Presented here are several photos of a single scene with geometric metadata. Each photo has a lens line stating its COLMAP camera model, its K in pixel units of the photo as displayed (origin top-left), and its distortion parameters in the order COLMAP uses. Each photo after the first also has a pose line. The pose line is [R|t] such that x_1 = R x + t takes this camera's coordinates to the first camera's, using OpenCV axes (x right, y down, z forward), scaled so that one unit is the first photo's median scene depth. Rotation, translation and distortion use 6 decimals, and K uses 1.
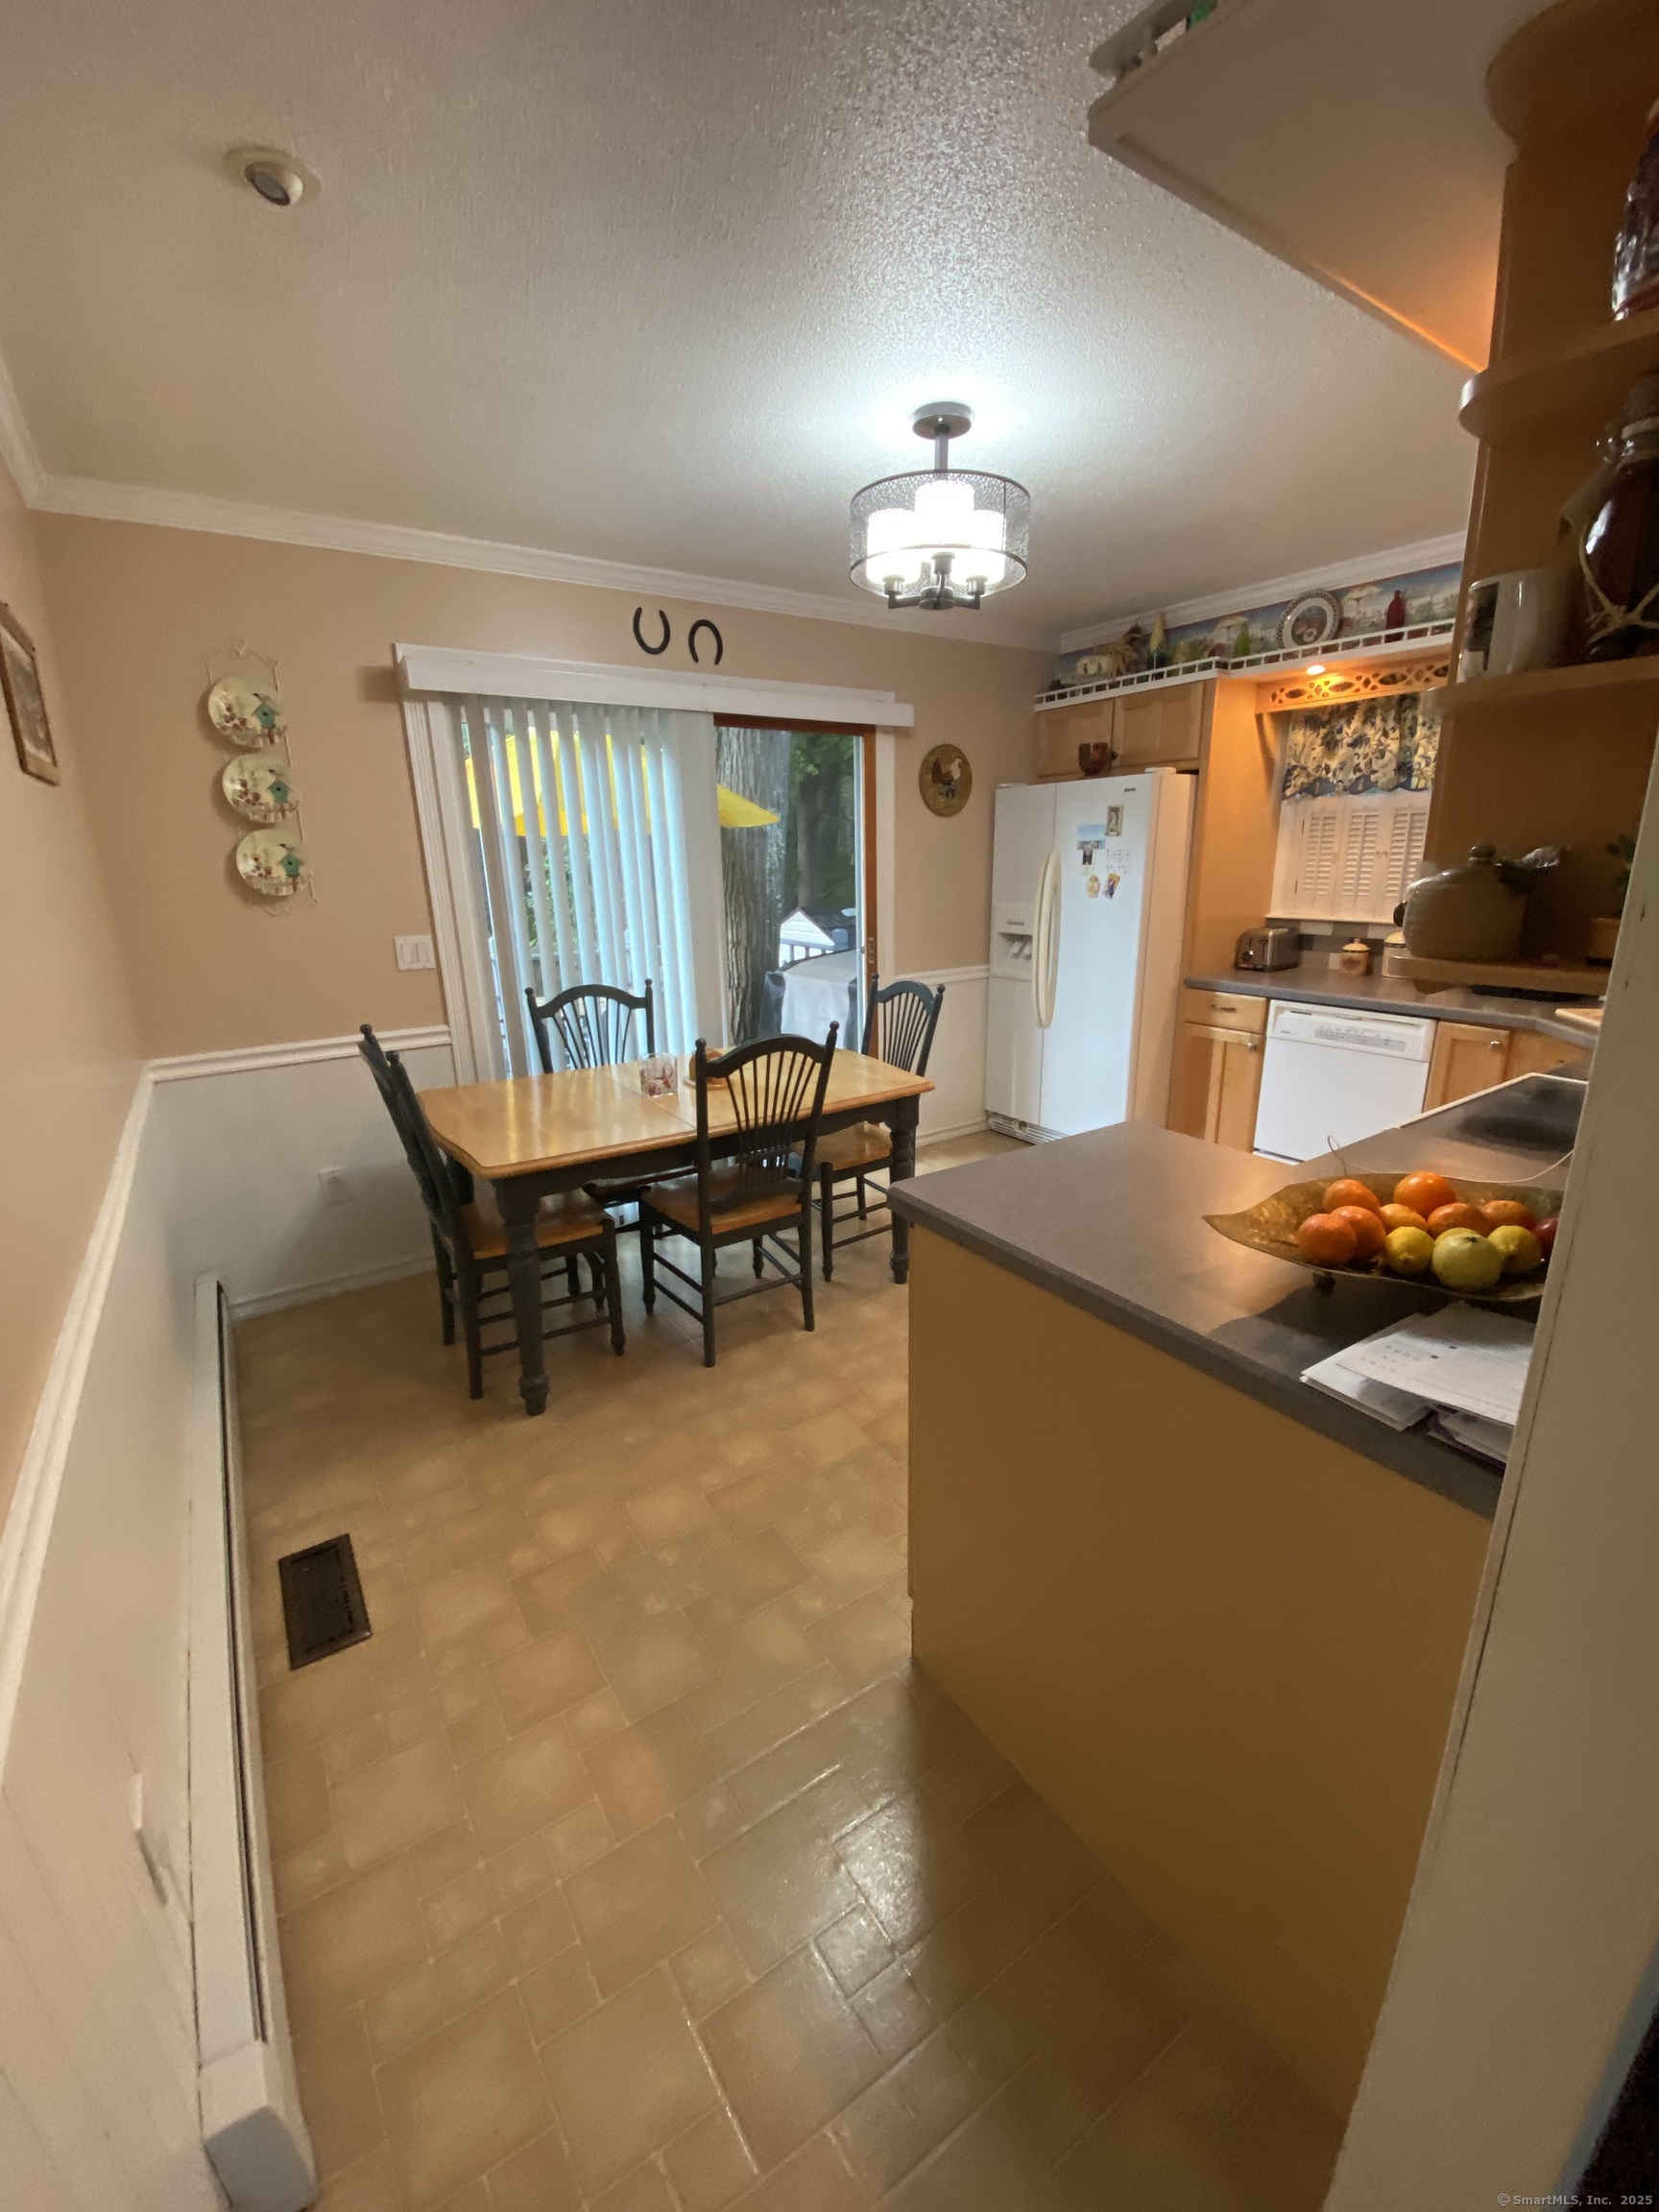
lens RADIAL K [[903.7, 0, 825.5], [0, 903.7, 1115.6], [0, 0, 1]] dist [-0.011214, -0.000356]
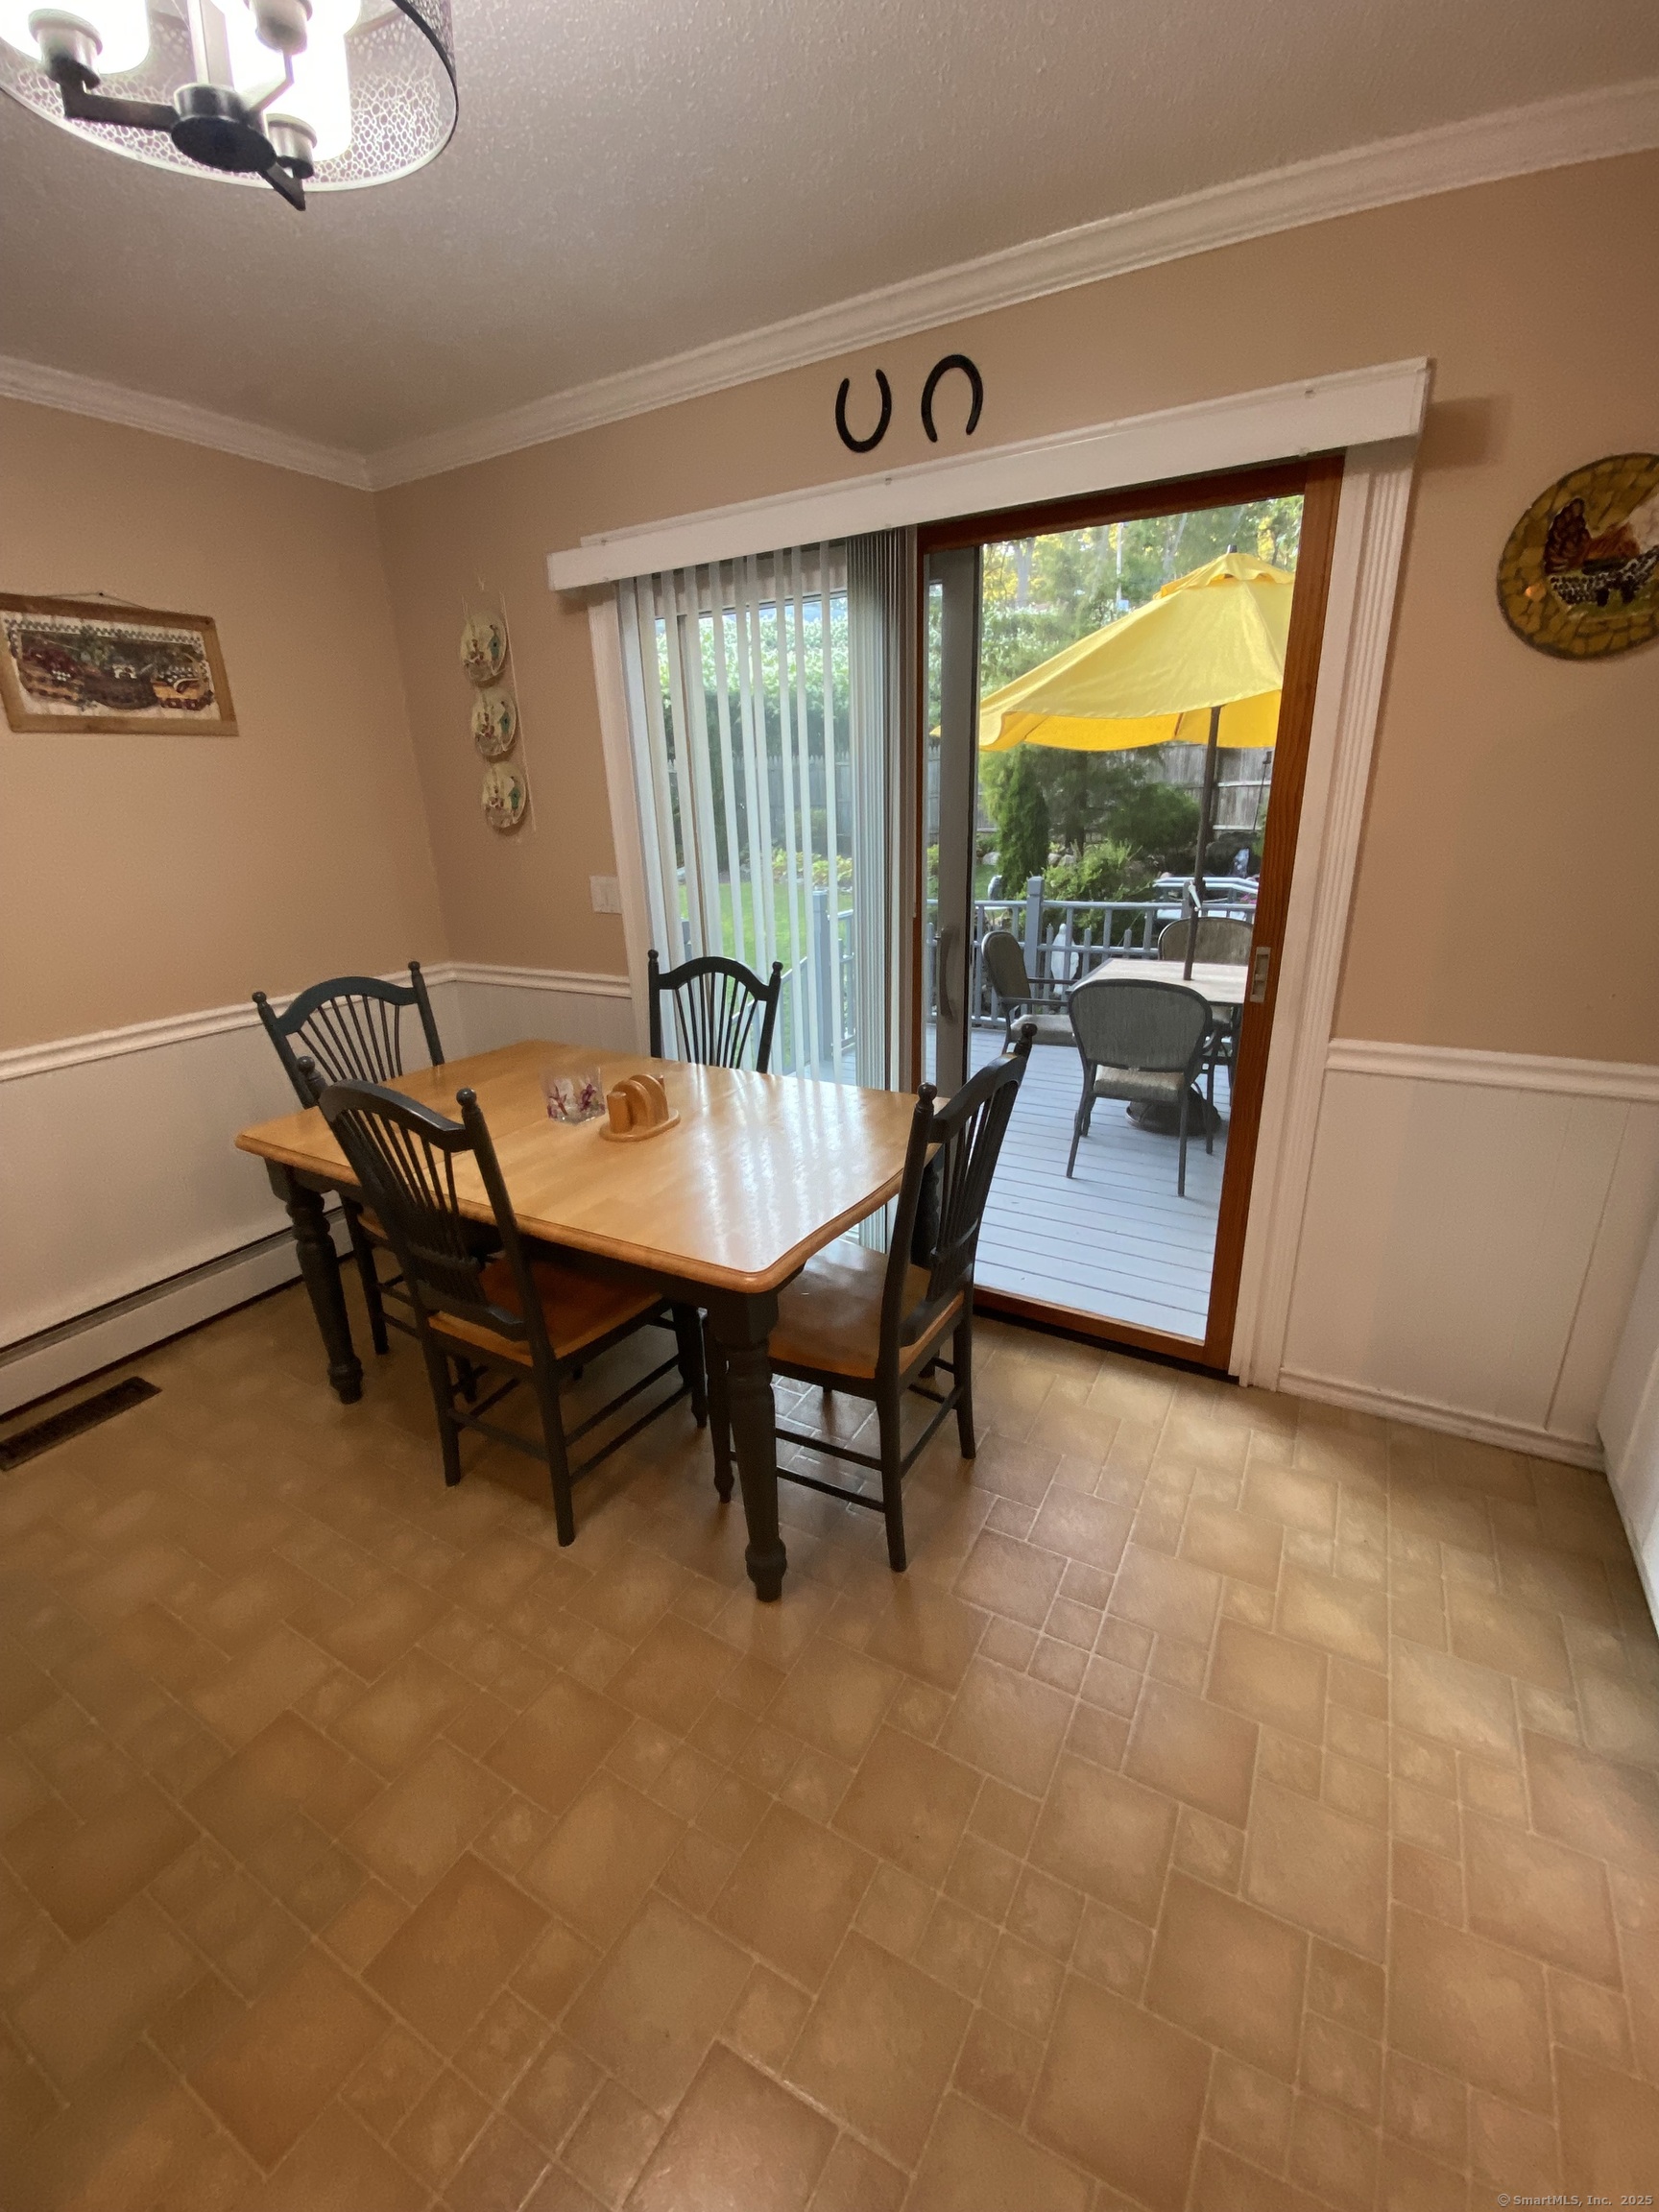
lens RADIAL K [[903.7, 0, 831.0], [0, 903.7, 1093.7], [0, 0, 1]] dist [-0.011214, -0.000356]
pose [[0.437081, 0.290476, -0.851225, 0.478685], [-0.227183, 0.951380, 0.208001, -0.224264], [0.870257, 0.102470, 0.481822, 0.761057]]
